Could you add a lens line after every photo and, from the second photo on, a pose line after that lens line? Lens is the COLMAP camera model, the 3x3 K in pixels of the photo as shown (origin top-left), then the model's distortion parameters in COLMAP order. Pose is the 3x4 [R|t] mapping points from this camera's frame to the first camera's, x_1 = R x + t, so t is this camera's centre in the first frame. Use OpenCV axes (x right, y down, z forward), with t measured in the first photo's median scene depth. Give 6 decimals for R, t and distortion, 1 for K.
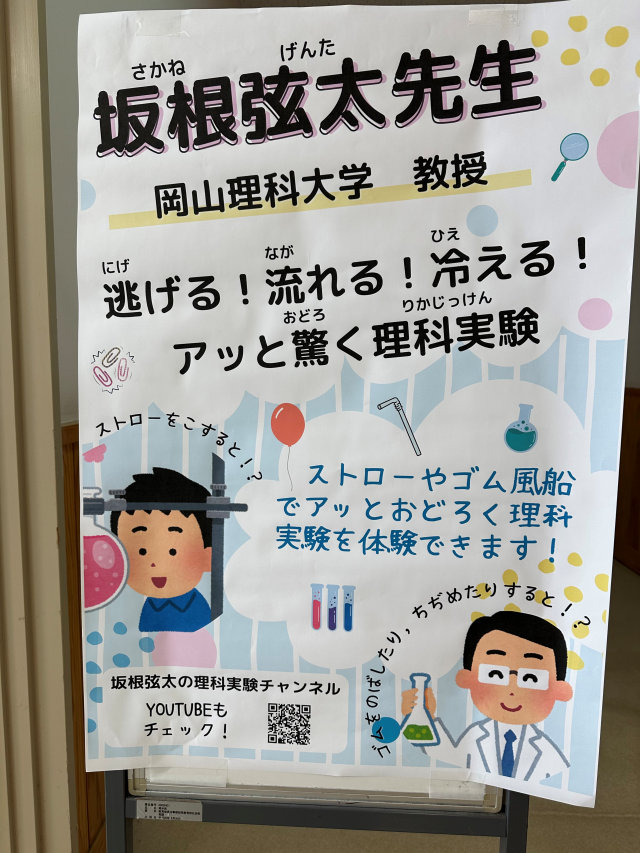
lens RADIAL K [[601.4, 0, 320.0], [0, 601.4, 426.5], [0, 0, 1]] dist [0.087934, -0.145236]
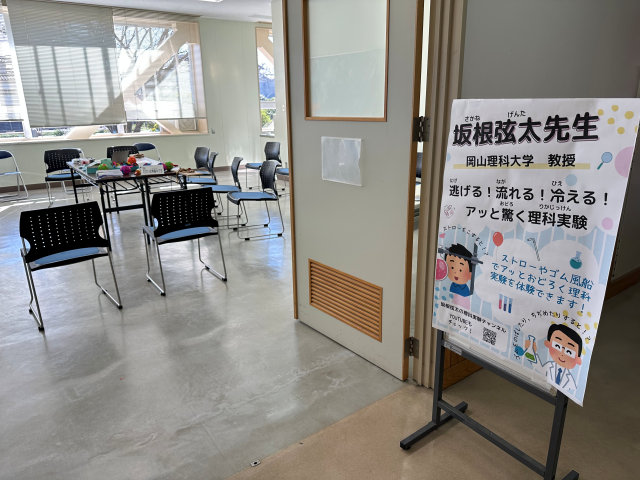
lens RADIAL K [[451.2, 0, 318.8], [0, 451.2, 244.4], [0, 0, 1]] dist [0.087934, -0.145236]
pose [[0.608611, 0.217844, -0.762979, 1.127922], [-0.058164, 0.971235, 0.230908, -0.445510], [0.791334, -0.096155, 0.603775, -1.034661]]
